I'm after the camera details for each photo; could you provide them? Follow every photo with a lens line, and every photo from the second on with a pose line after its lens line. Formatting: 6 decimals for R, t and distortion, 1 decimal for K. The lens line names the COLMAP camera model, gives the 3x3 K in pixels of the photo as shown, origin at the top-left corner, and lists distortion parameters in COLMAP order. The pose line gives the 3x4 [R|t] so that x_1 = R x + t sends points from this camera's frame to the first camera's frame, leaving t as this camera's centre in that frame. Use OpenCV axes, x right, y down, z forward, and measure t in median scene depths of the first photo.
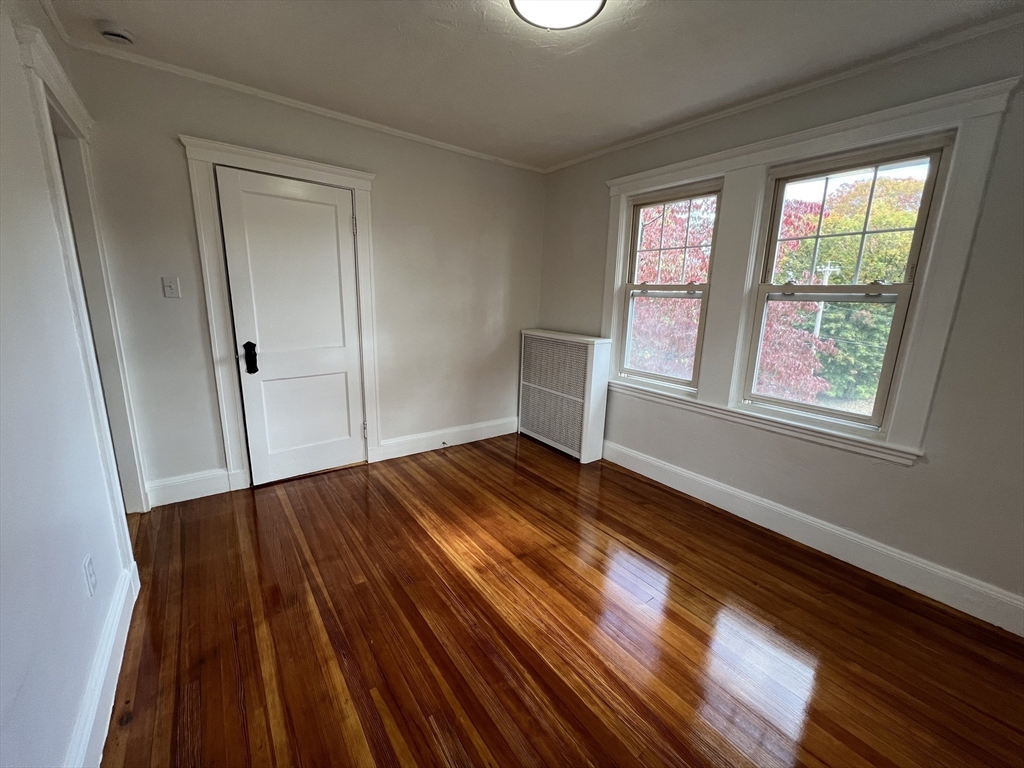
lens RADIAL K [[412.5, 0, 510.4], [0, 412.5, 382.9], [0, 0, 1]] dist [-0.001384, 0.000181]
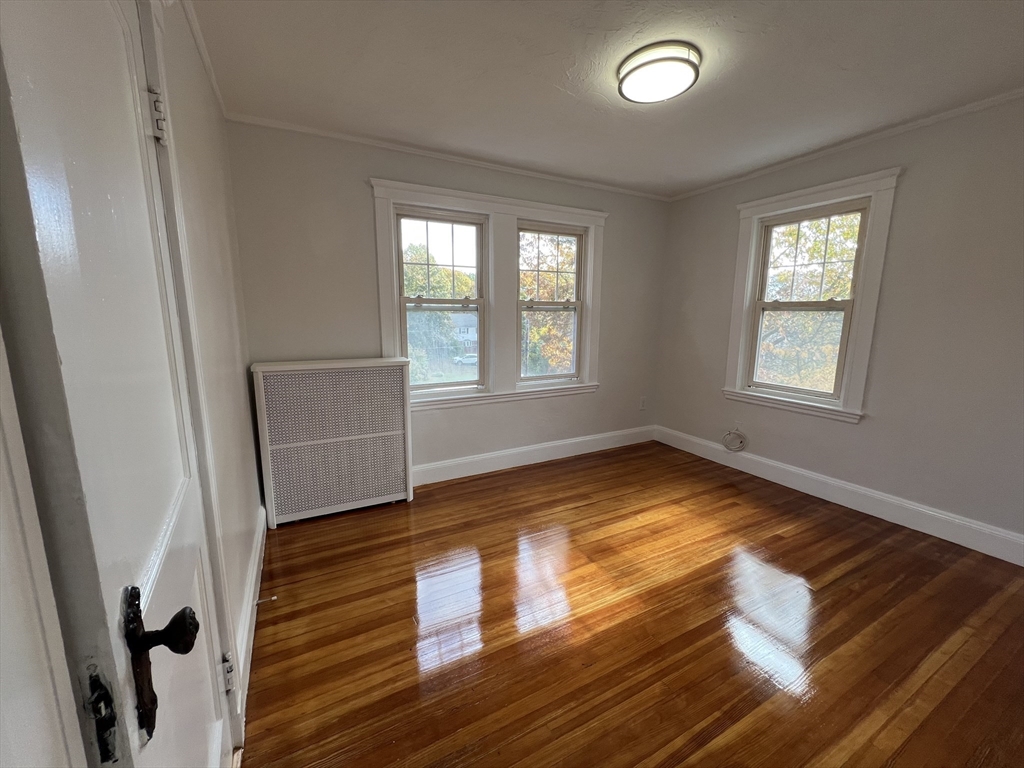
lens RADIAL K [[412.5, 0, 510.4], [0, 412.5, 382.9], [0, 0, 1]] dist [-0.001384, 0.000181]
pose [[0.142793, -0.192155, 0.970921, -0.764719], [0.207216, 0.965037, 0.160515, -0.183578], [-0.967818, 0.178270, 0.177618, 0.765984]]
